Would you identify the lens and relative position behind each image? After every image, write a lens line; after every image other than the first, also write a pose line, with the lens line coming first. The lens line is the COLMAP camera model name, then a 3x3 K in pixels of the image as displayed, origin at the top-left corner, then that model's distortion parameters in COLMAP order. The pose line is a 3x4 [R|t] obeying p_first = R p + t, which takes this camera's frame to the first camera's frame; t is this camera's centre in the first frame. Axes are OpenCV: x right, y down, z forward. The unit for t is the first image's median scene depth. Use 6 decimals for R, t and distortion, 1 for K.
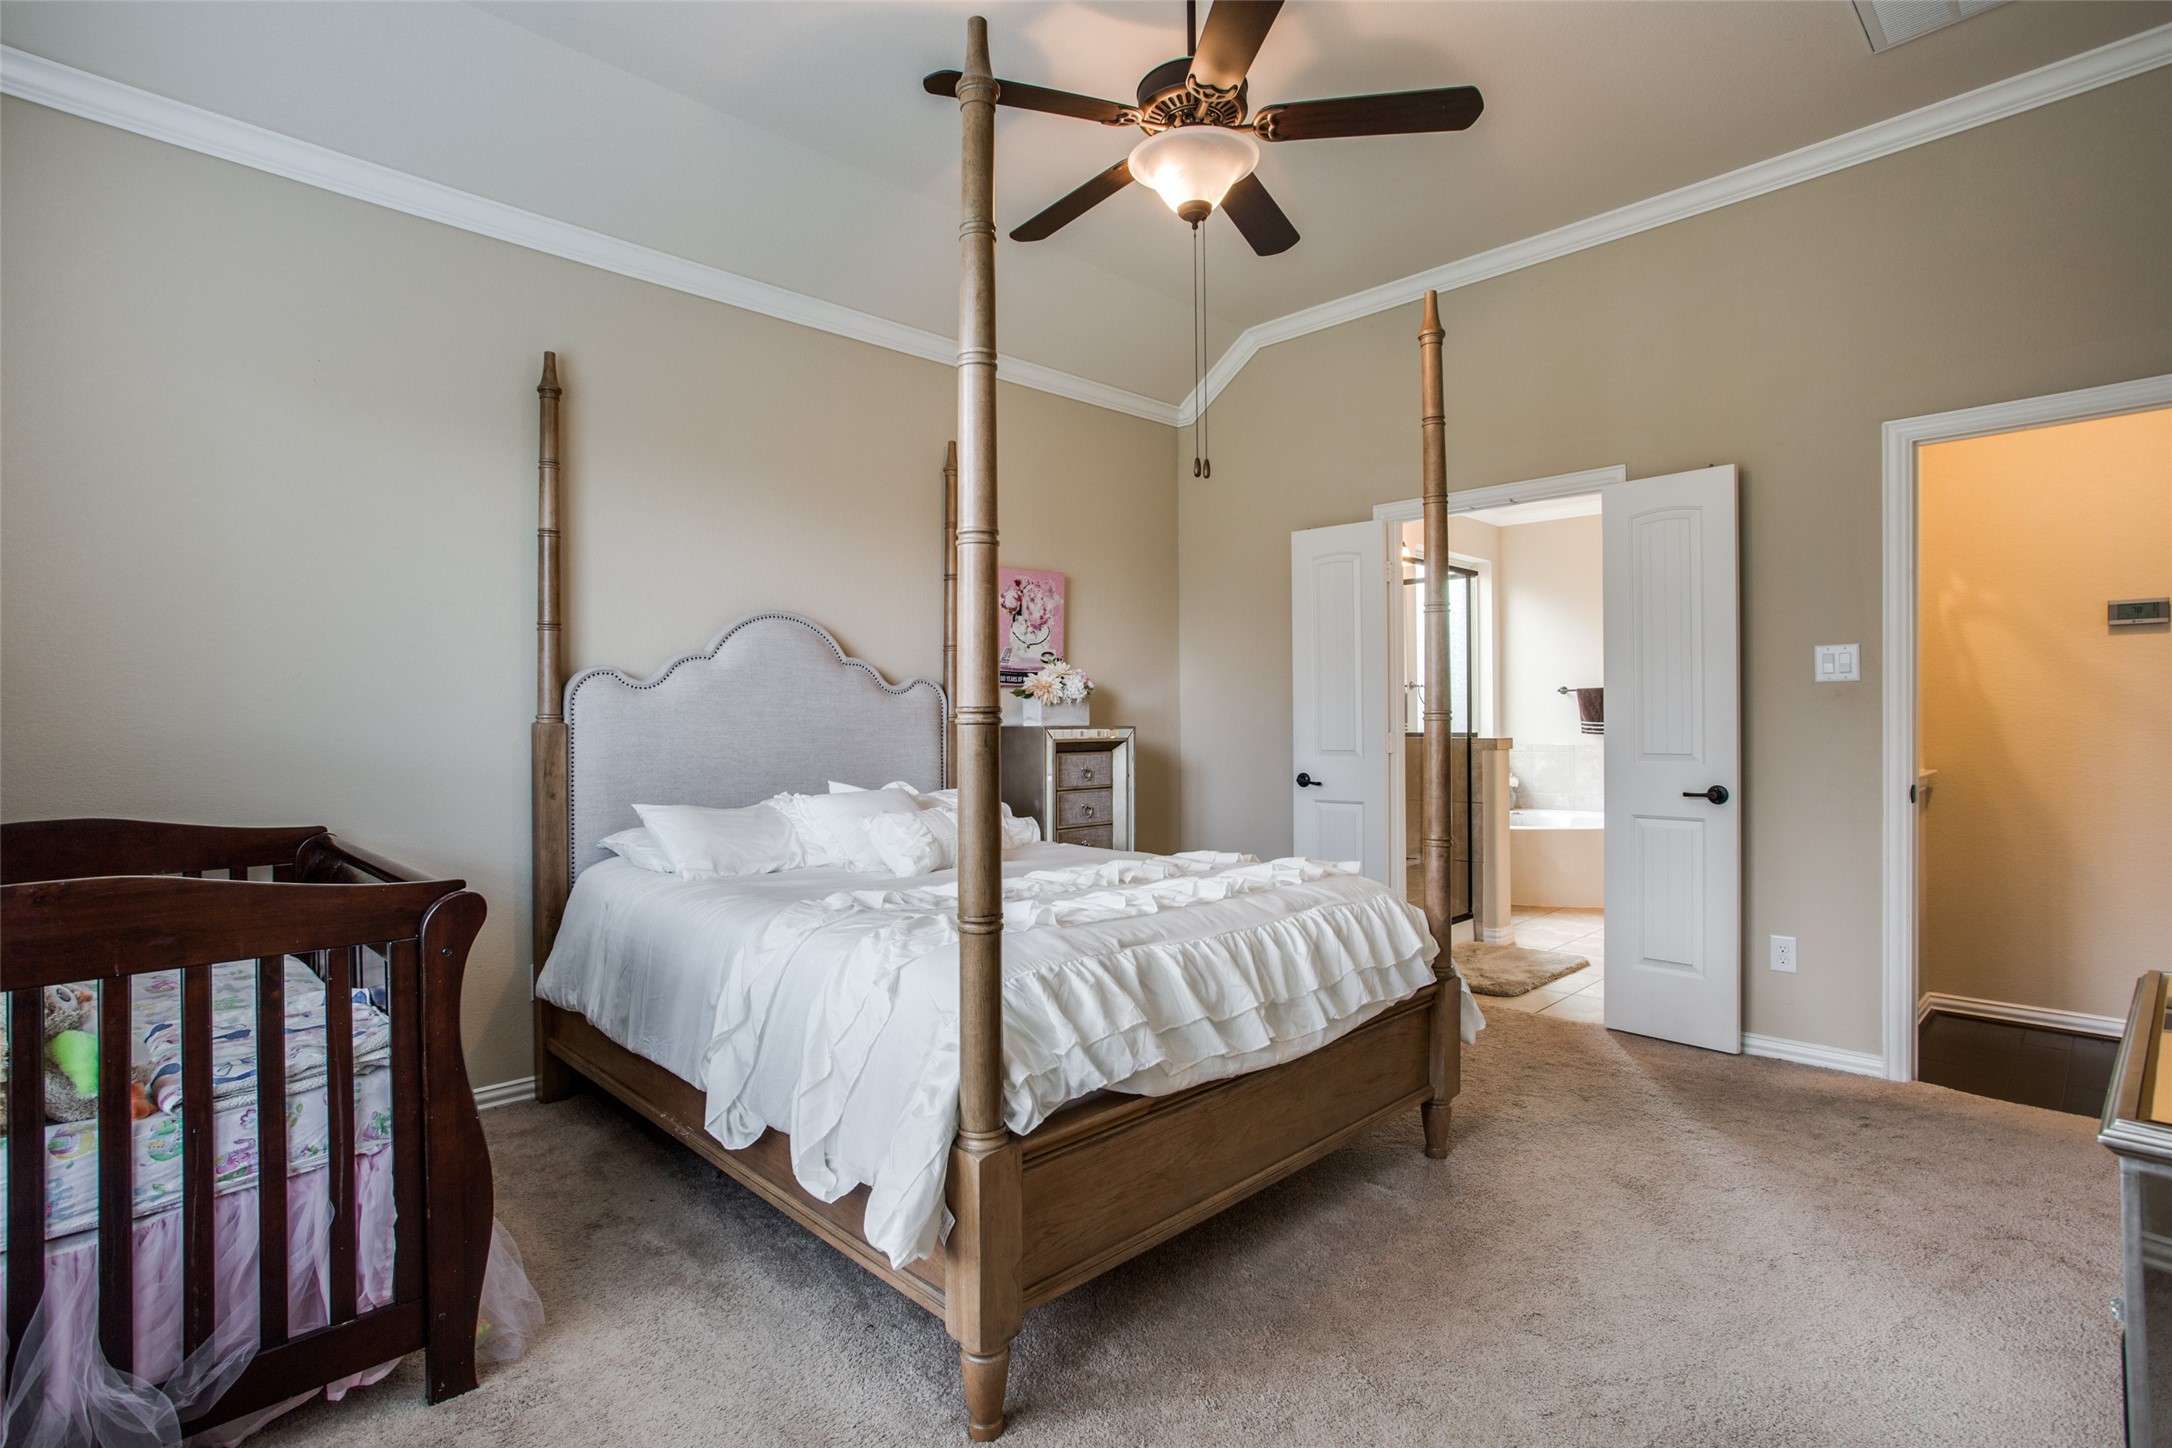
lens RADIAL K [[1057.3, 0, 1086.5], [0, 1057.3, 718.6], [0, 0, 1]] dist [-0.021334, 0.007241]
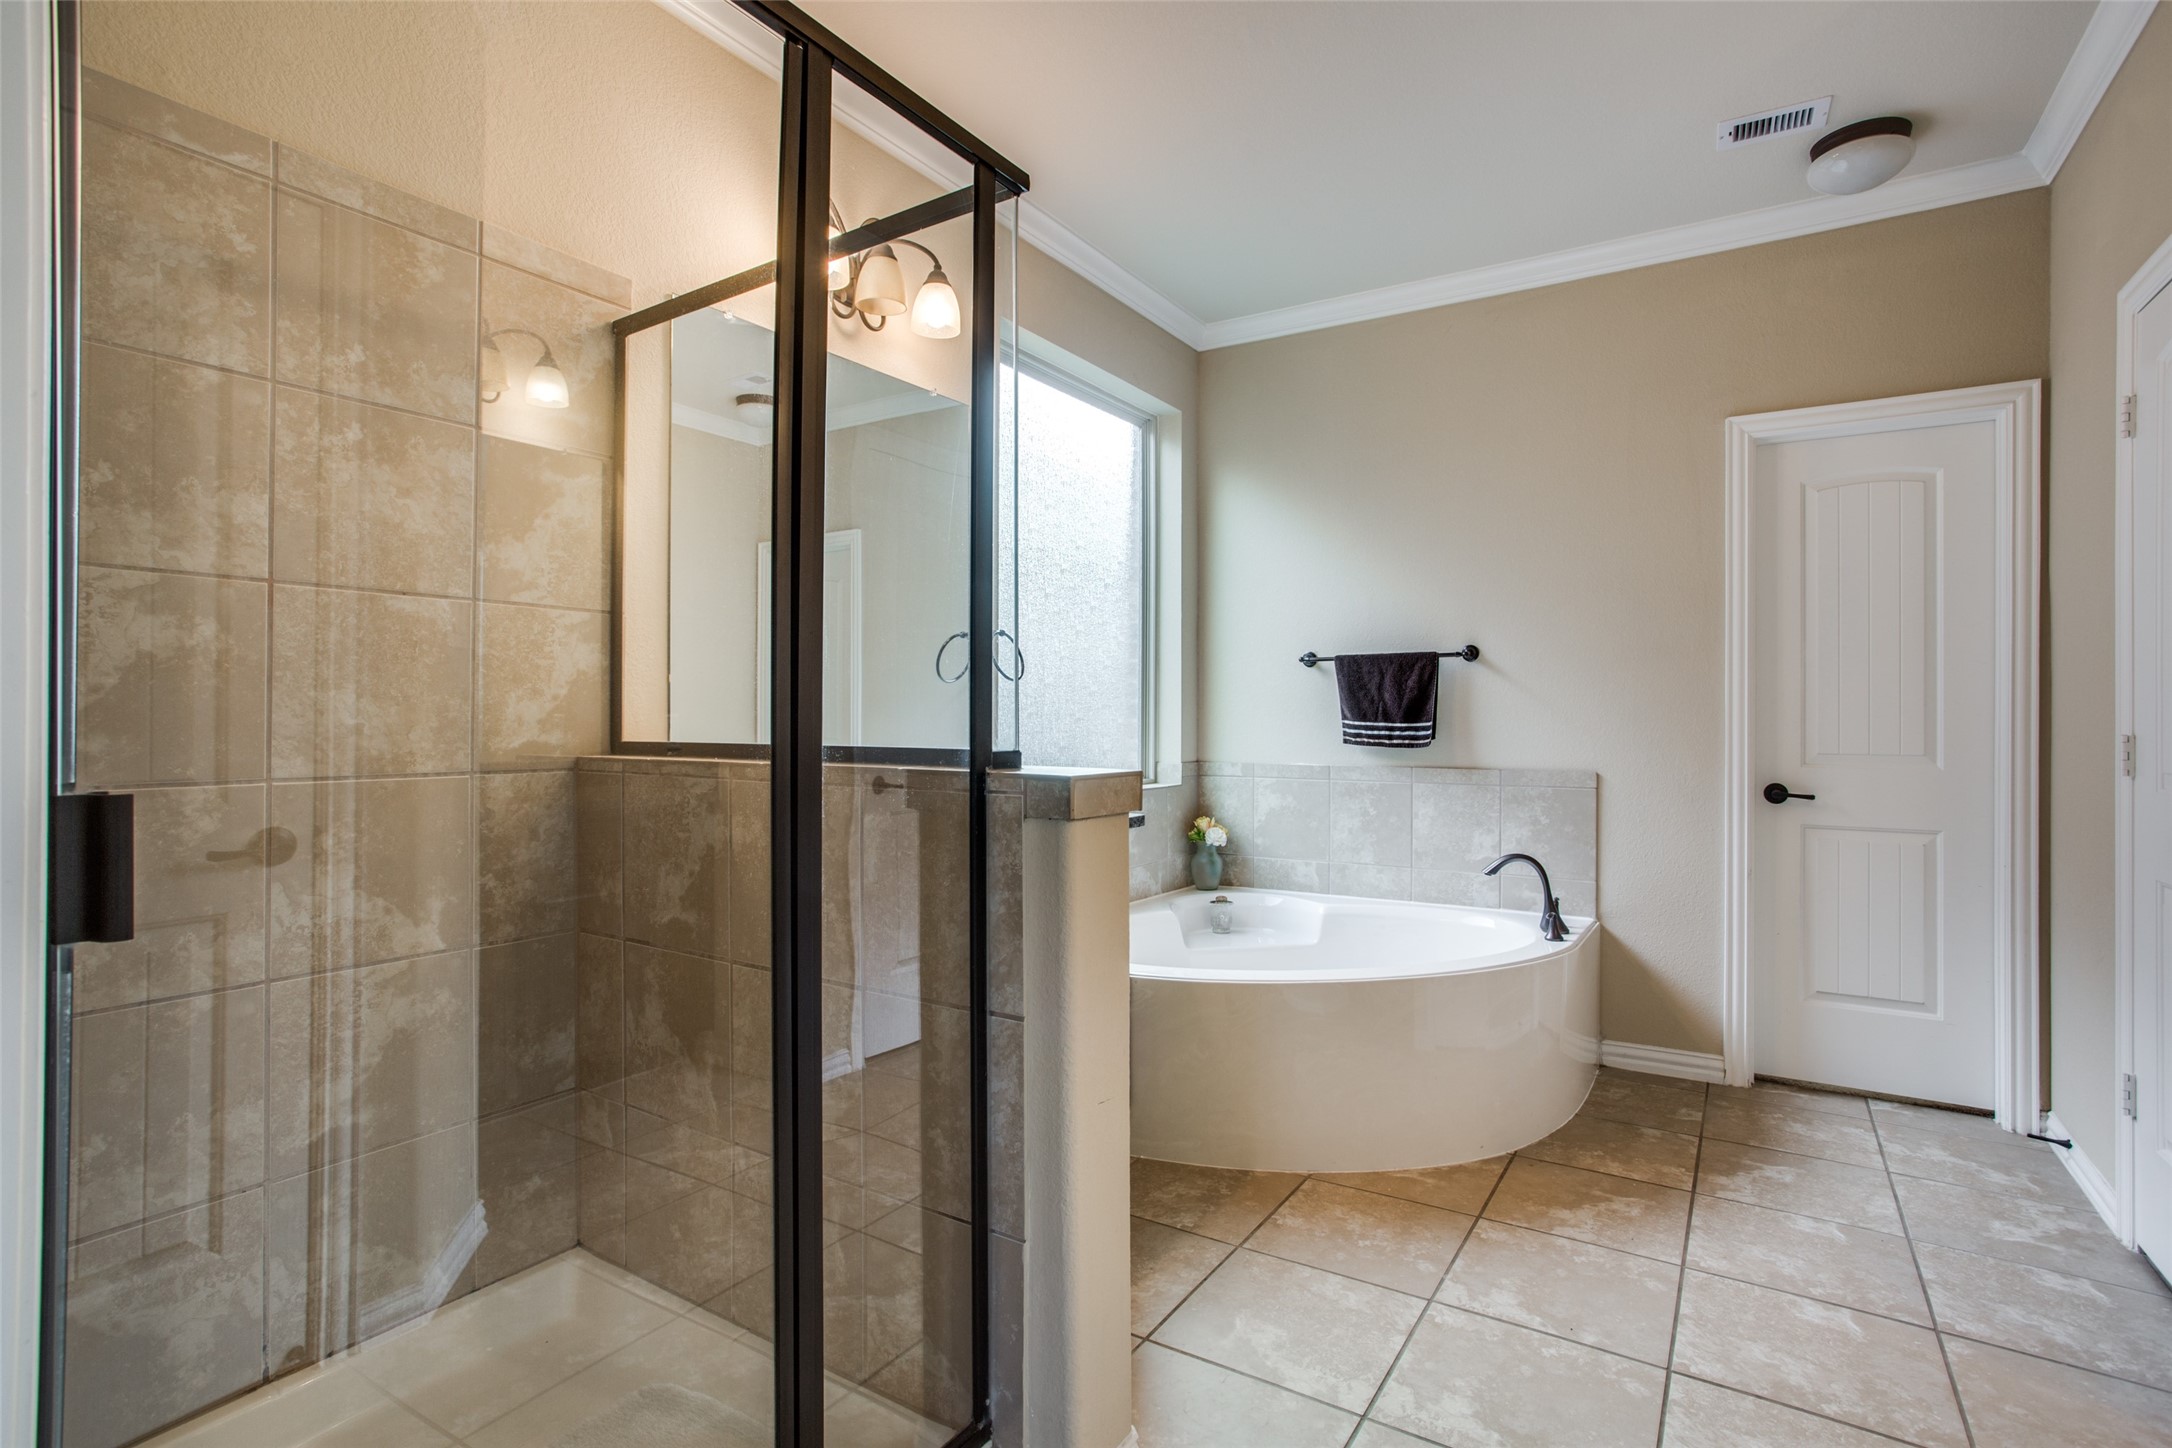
lens RADIAL K [[1049.6, 0, 1080.5], [0, 1049.6, 712.5], [0, 0, 1]] dist [-0.004348, -0.000387]
pose [[0.977656, 0.011462, 0.209899, 0.236998], [-0.010469, 0.999928, -0.005841, 0.003314], [-0.209950, 0.003513, 0.977706, 0.525052]]
